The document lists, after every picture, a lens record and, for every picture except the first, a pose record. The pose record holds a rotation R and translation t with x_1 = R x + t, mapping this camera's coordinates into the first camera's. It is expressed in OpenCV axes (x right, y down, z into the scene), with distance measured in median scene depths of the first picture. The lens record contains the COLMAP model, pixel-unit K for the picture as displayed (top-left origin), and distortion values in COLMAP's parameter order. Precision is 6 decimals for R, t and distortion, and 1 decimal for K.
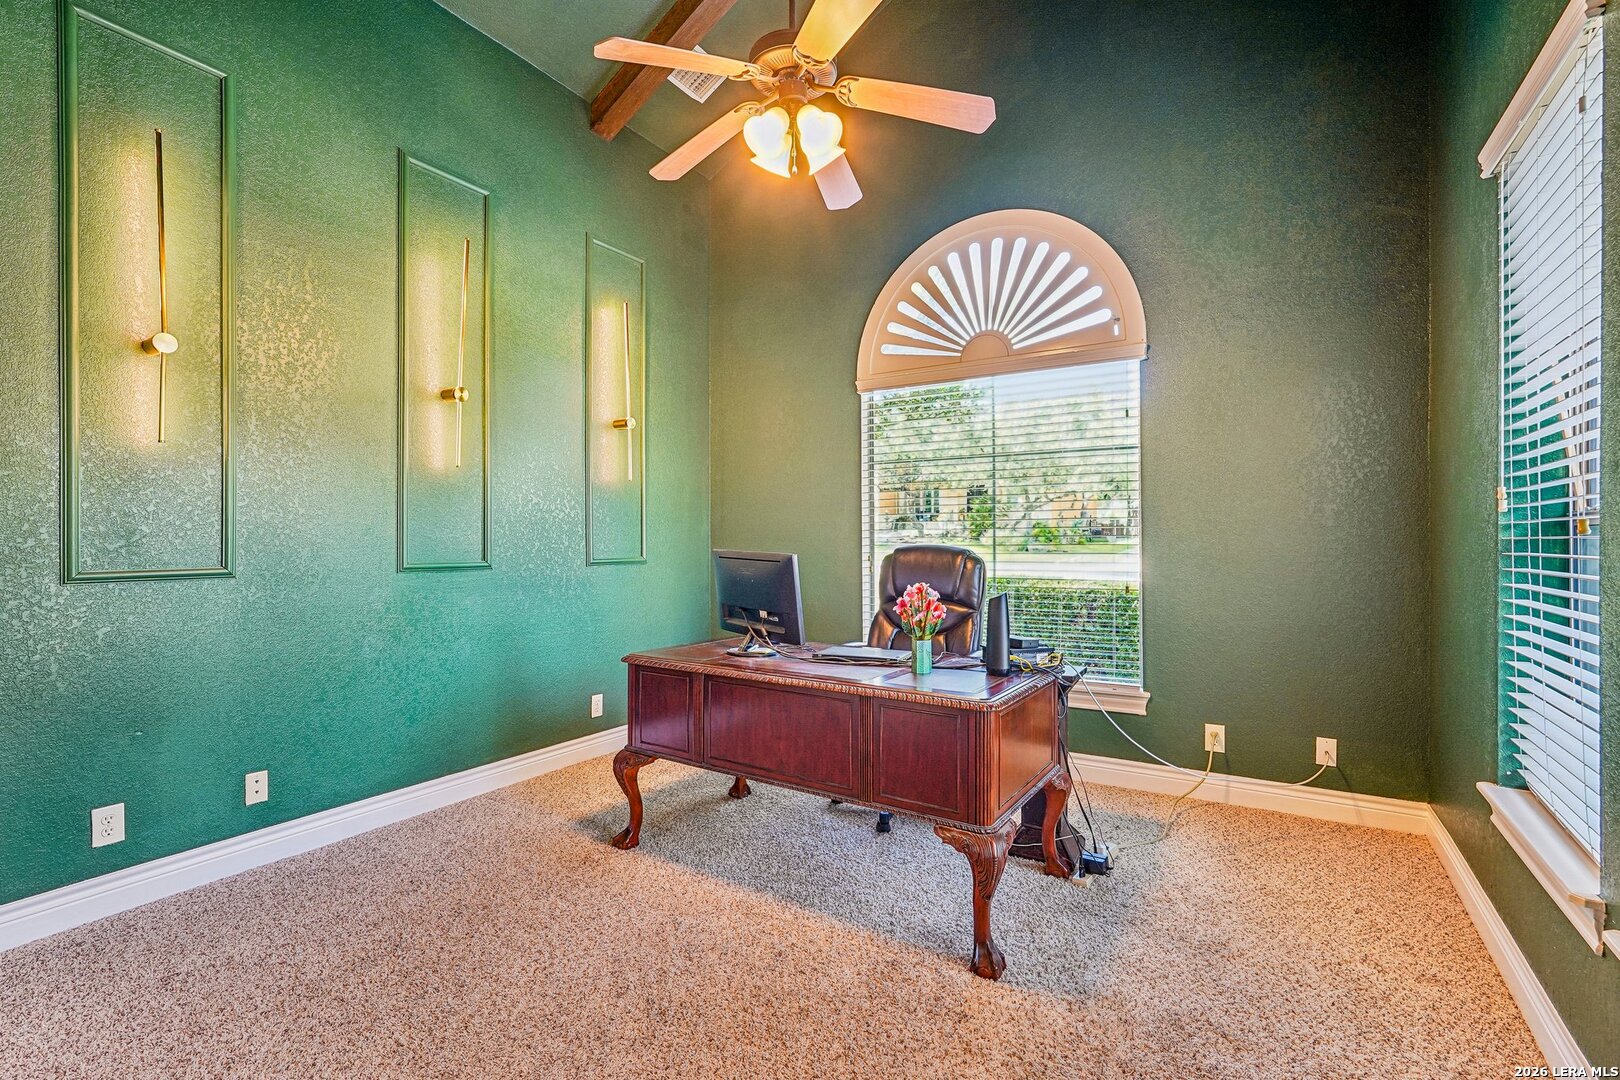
lens RADIAL K [[736.2, 0, 808.2], [0, 736.2, 538.8], [0, 0, 1]] dist [0.002236, 0.001431]
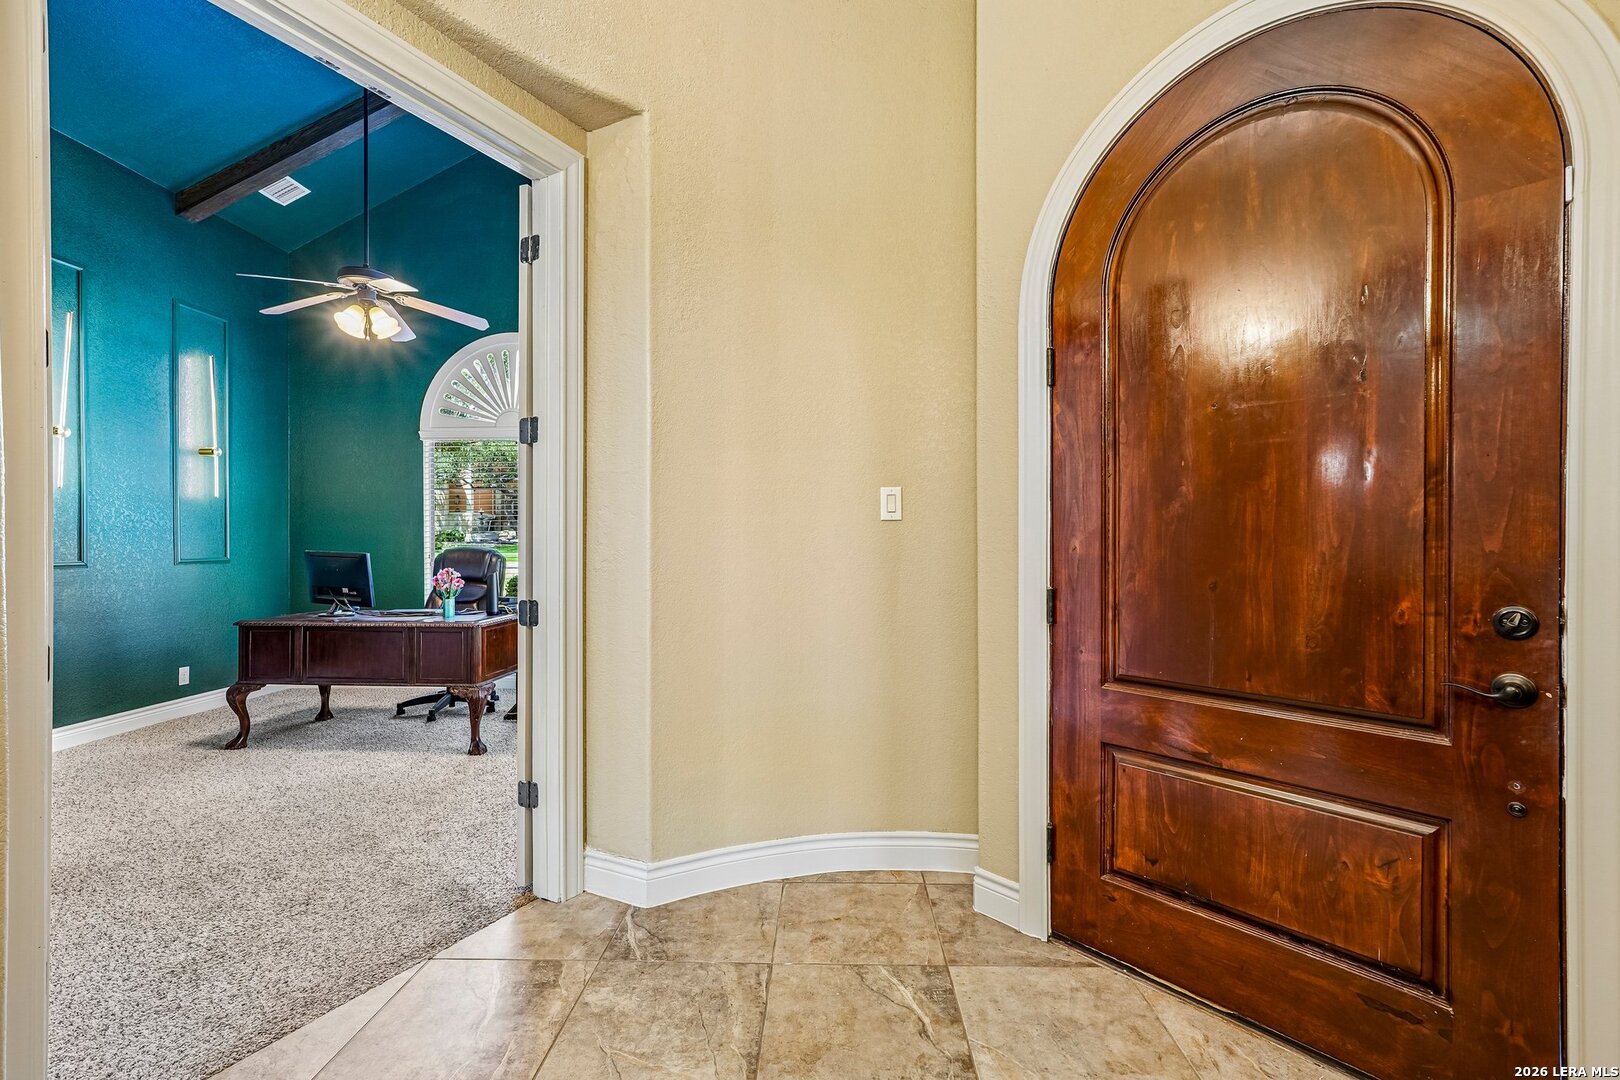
lens RADIAL K [[736.2, 0, 817.8], [0, 736.2, 540.1], [0, 0, 1]] dist [0.002236, 0.001431]
pose [[0.863717, 0.000430, 0.503977, 0.018536], [-0.001903, 0.999995, 0.002408, -0.013839], [-0.503973, -0.003038, 0.863714, -0.885380]]
